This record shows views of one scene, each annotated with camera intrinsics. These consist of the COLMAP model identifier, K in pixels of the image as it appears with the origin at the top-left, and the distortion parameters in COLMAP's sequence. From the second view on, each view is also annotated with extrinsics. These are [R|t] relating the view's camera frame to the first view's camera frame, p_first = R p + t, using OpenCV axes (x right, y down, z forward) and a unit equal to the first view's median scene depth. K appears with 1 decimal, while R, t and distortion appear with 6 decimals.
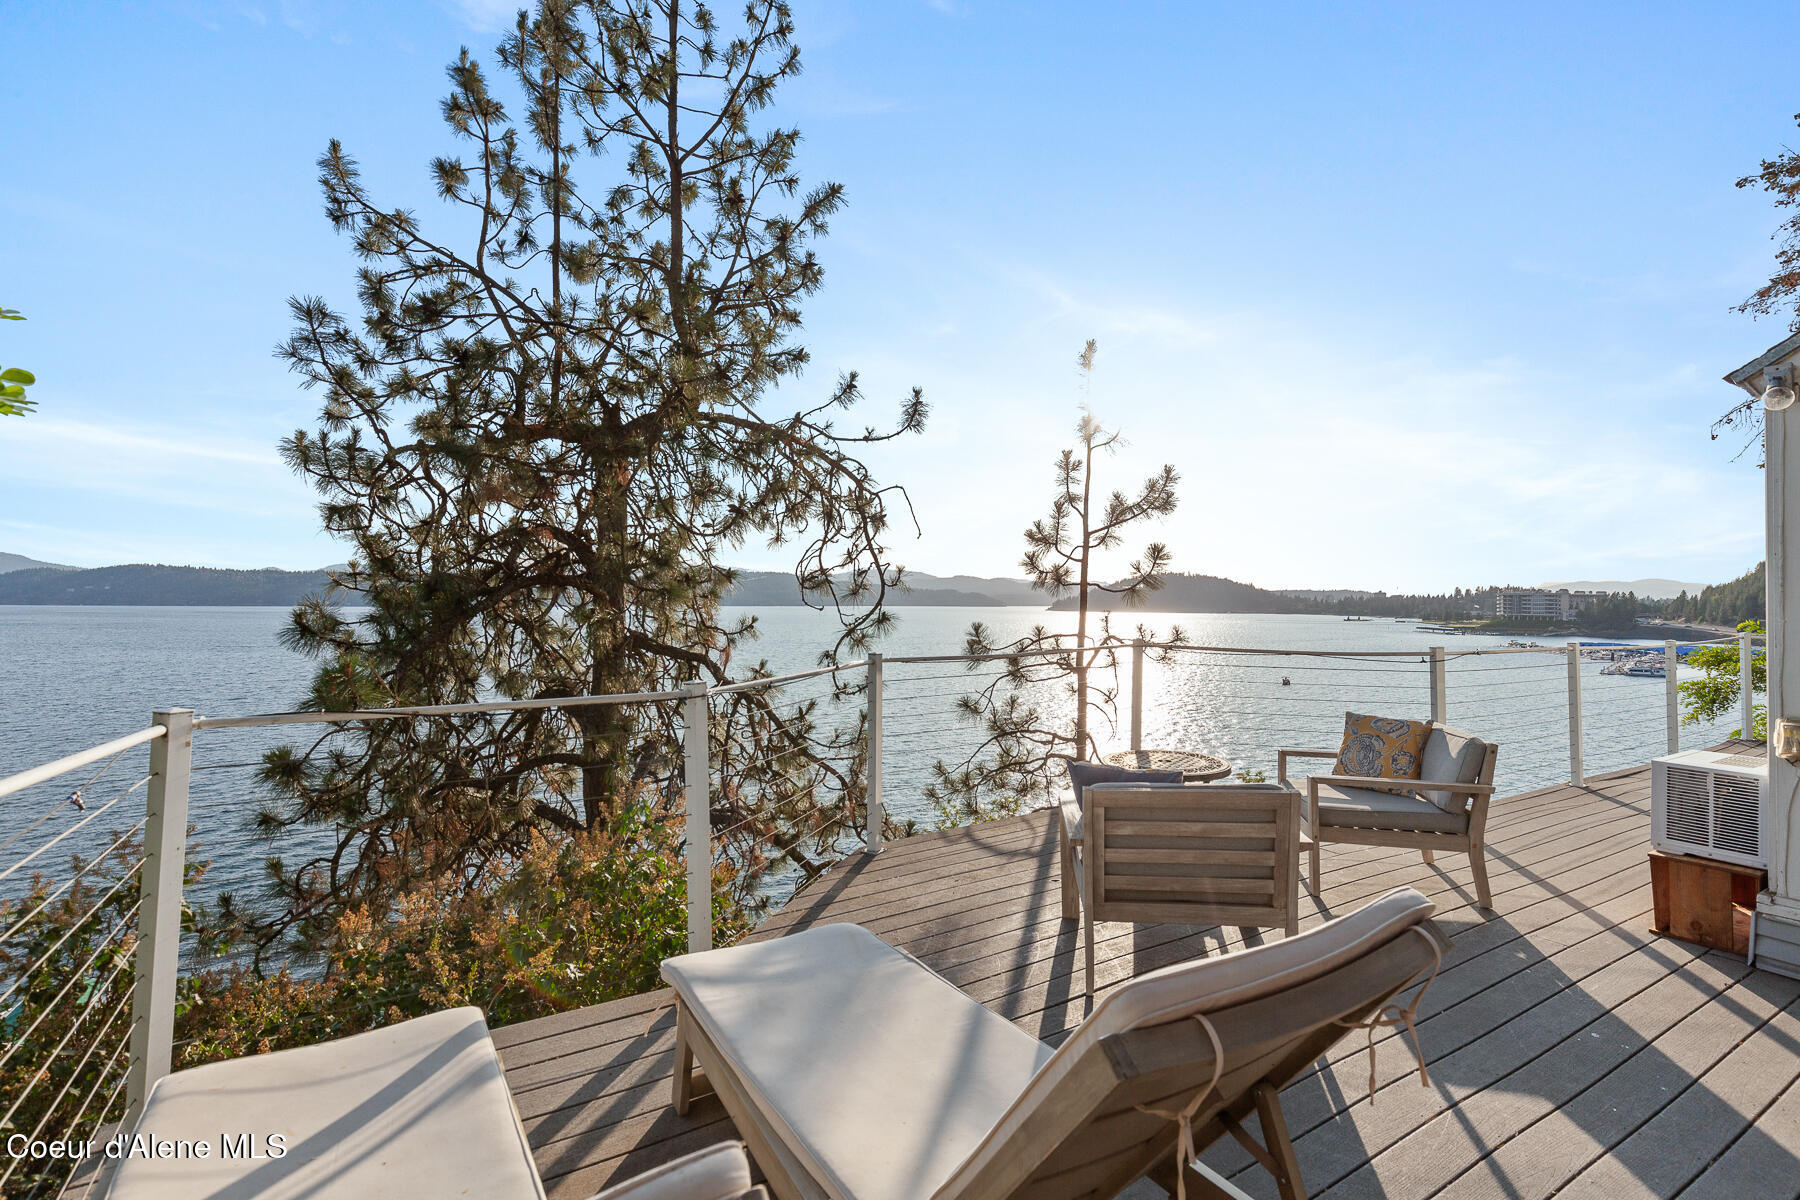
lens RADIAL K [[826.9, 0, 892.4], [0, 826.9, 604.7], [0, 0, 1]] dist [0.004388, -0.000569]
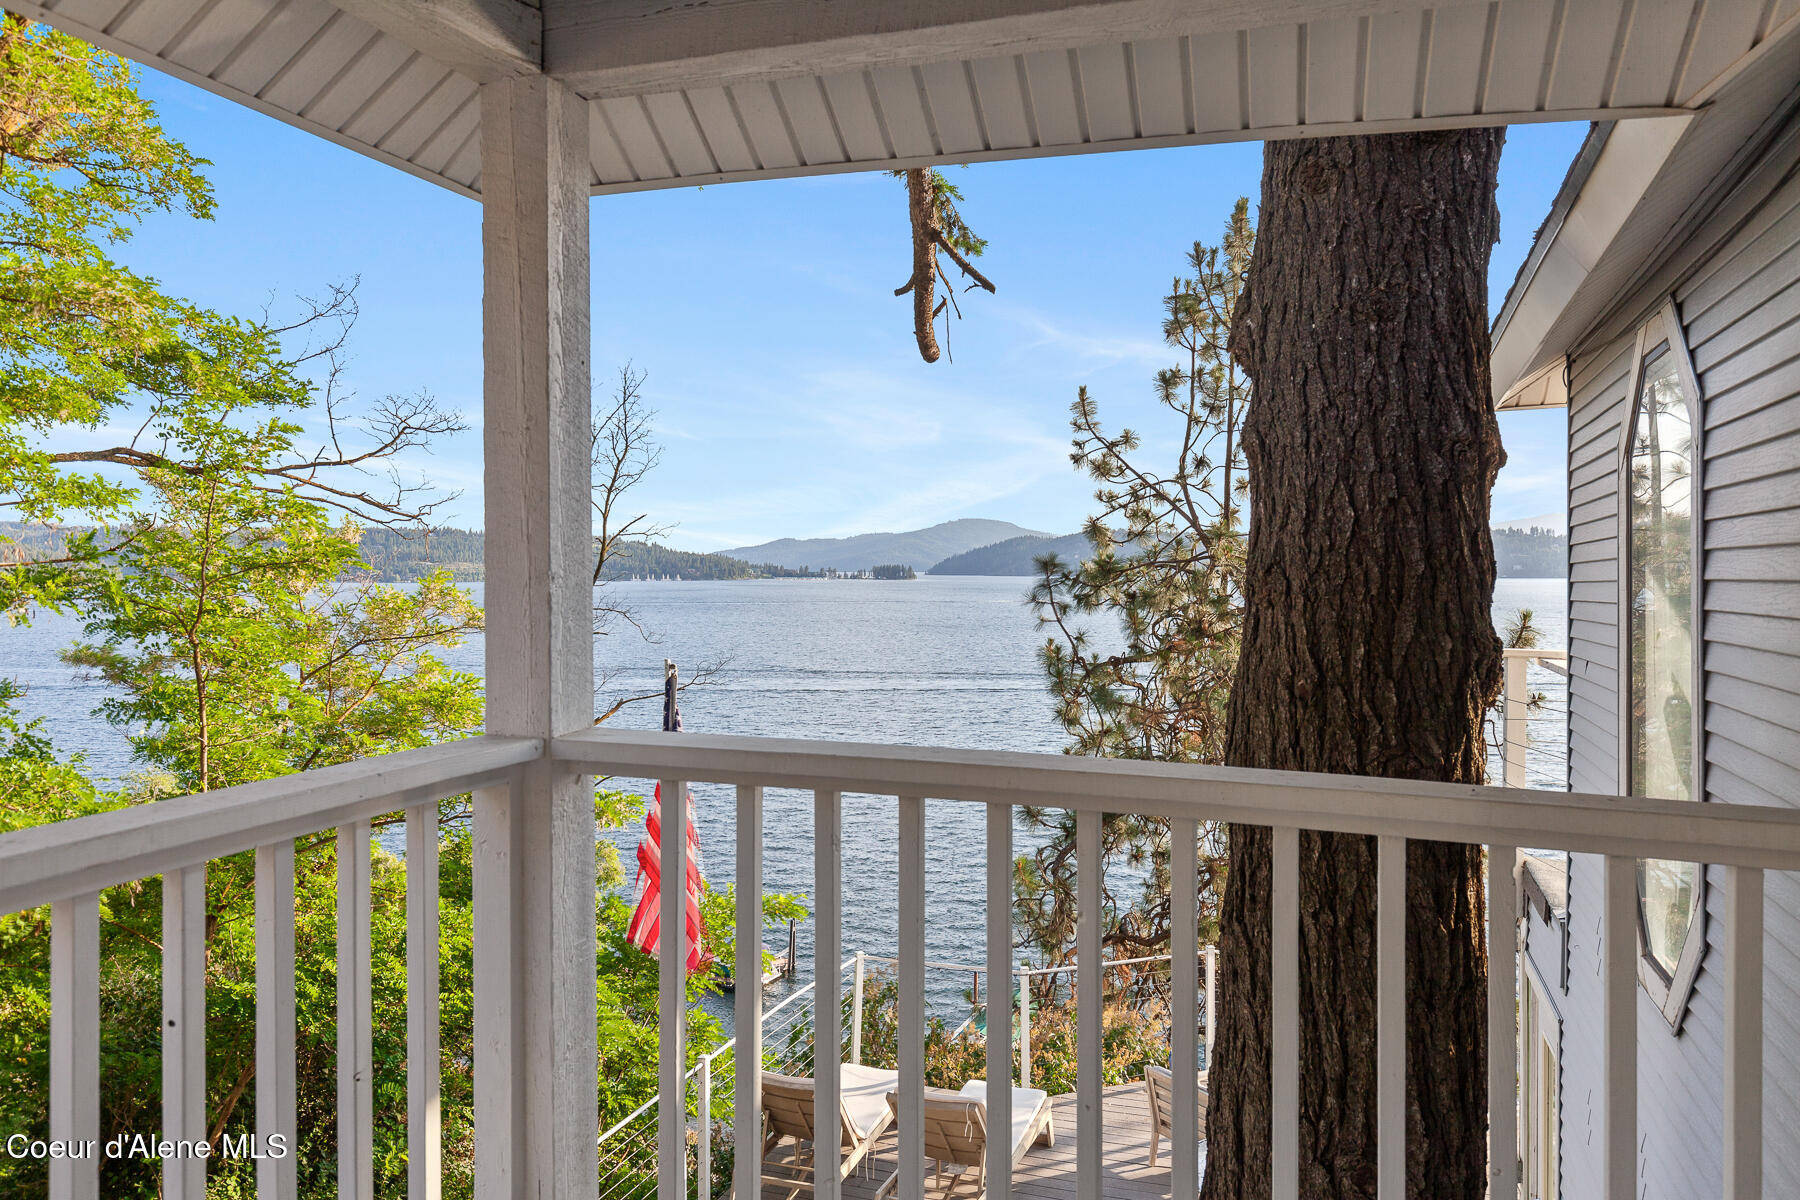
lens RADIAL K [[1282.6, 0, 894.0], [0, 1282.6, 588.4], [0, 0, 1]] dist [-0.004452, -0.004443]
pose [[0.621448, 0.003261, -0.783449, 0.691554], [0.006185, 0.999940, 0.009068, -0.295394], [0.783431, -0.010481, 0.621390, -0.435842]]
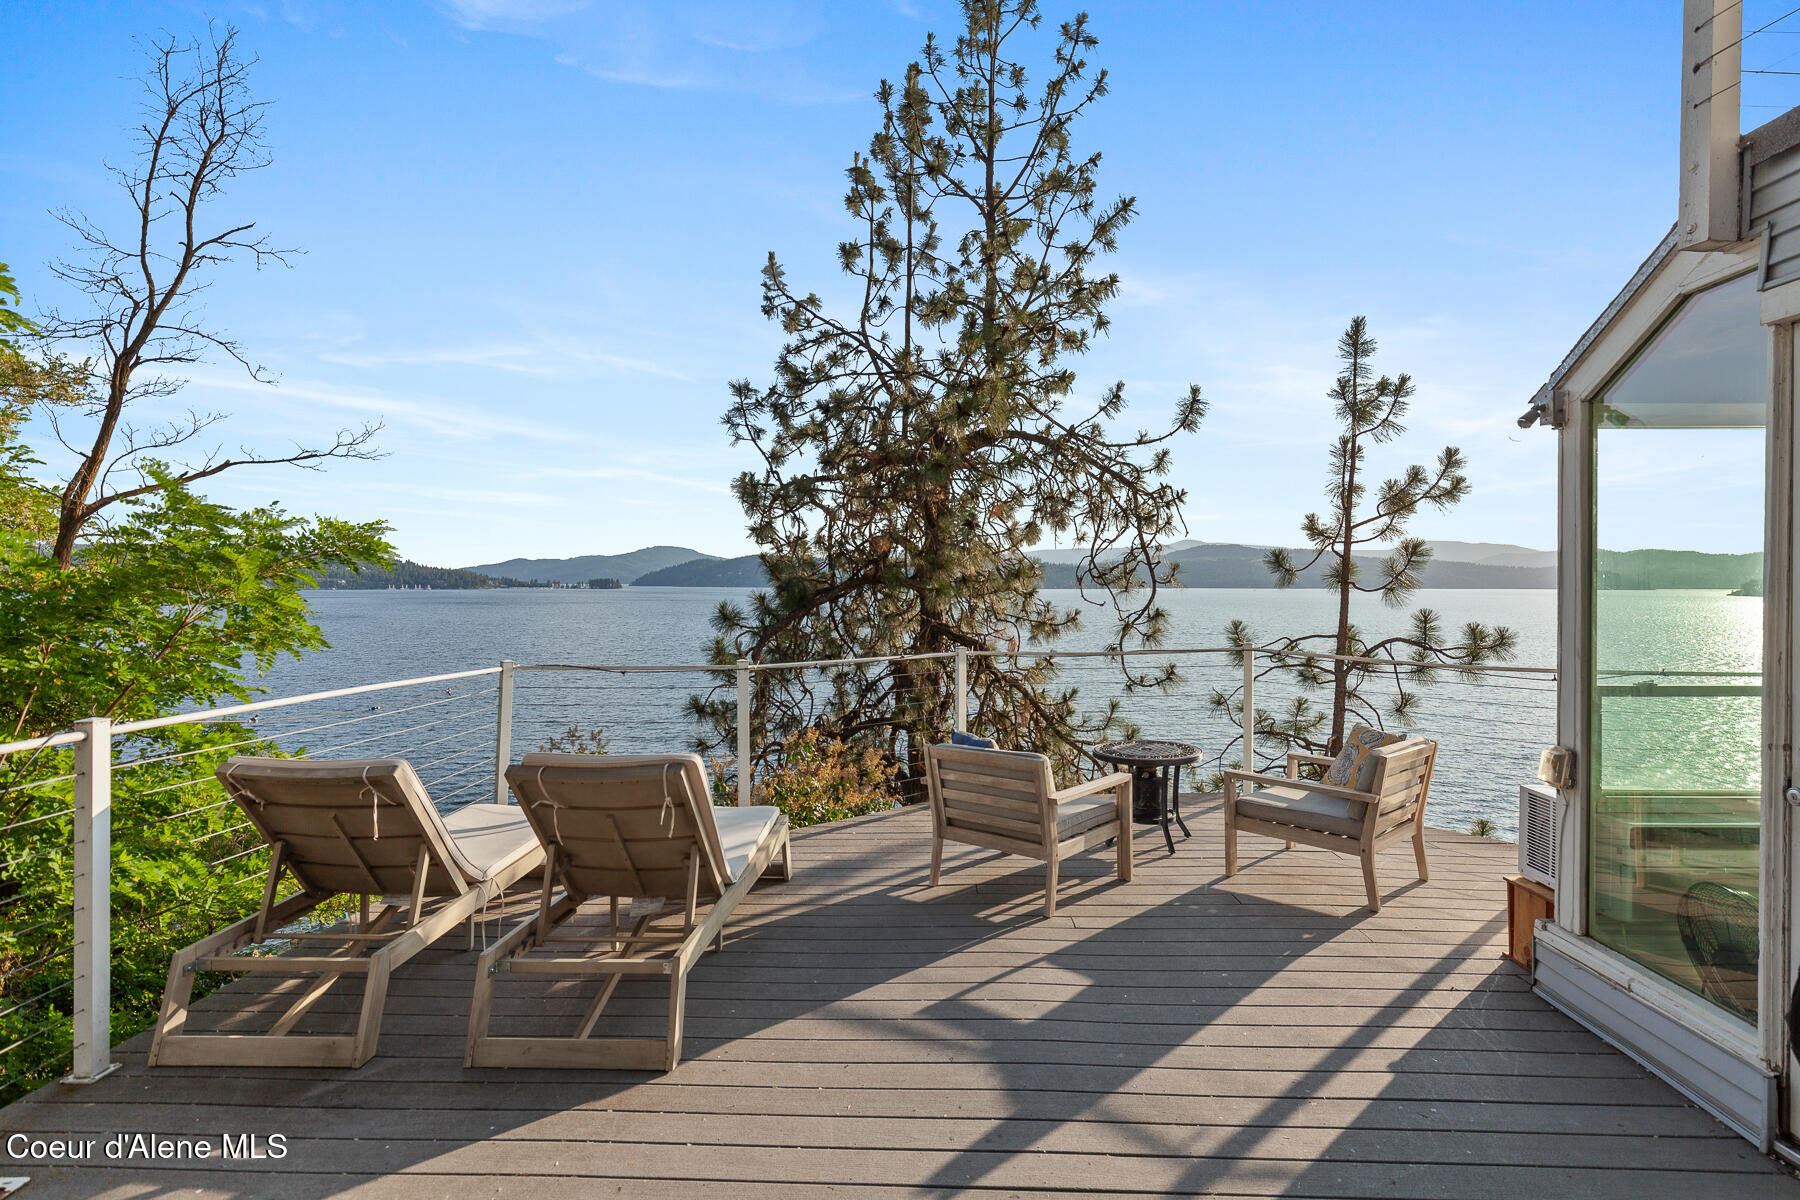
lens RADIAL K [[888.4, 0, 900.8], [0, 888.4, 594.4], [0, 0, 1]] dist [0.005421, 0.000304]
pose [[0.836922, 0.003508, -0.547310, 0.311406], [0.001518, 0.999961, 0.008730, -0.017297], [0.547319, -0.008137, 0.836884, -0.101389]]
